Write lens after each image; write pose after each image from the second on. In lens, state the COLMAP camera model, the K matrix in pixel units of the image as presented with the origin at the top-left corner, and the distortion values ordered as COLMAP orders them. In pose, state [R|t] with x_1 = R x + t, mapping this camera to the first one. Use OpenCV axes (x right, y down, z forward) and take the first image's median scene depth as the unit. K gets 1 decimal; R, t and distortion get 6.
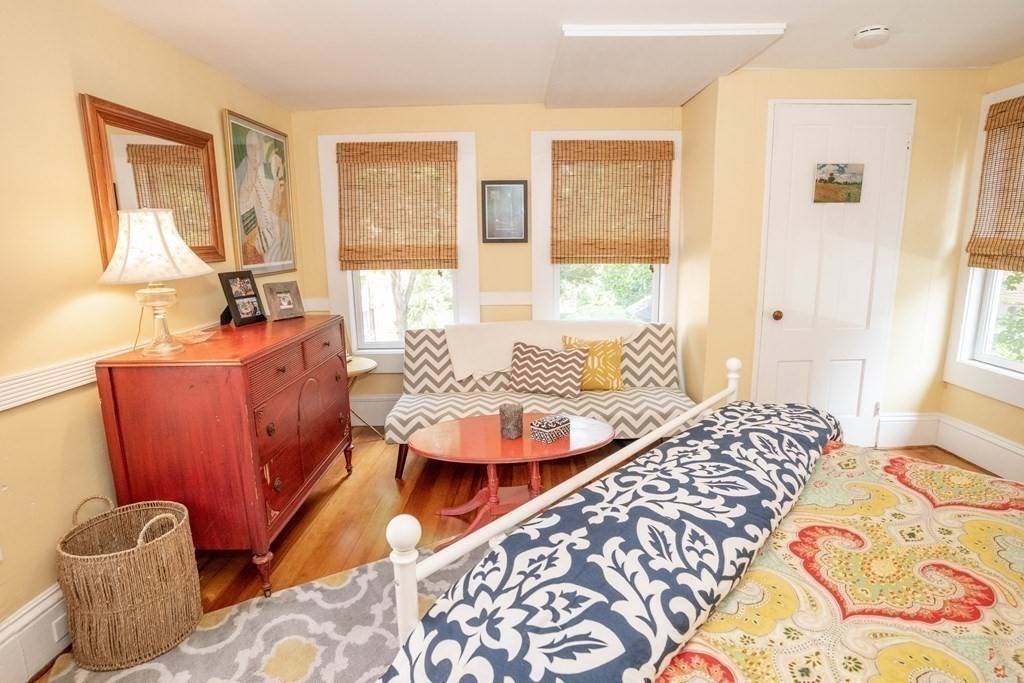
lens RADIAL K [[528.8, 0, 527.2], [0, 528.8, 339.6], [0, 0, 1]] dist [-0.085109, 0.041411]
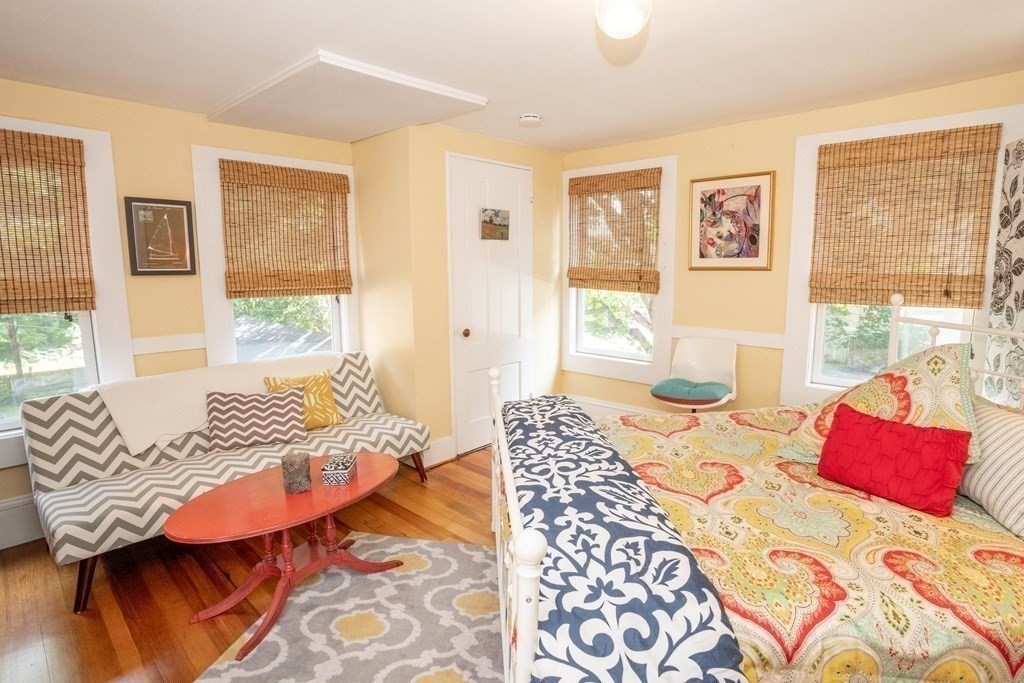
lens RADIAL K [[528.8, 0, 527.2], [0, 528.8, 339.6], [0, 0, 1]] dist [-0.085109, 0.041411]
pose [[0.678227, -0.090442, 0.729265, -0.324444], [0.133417, 0.991059, -0.001170, -0.012665], [-0.722639, 0.098090, 0.684230, 0.086146]]
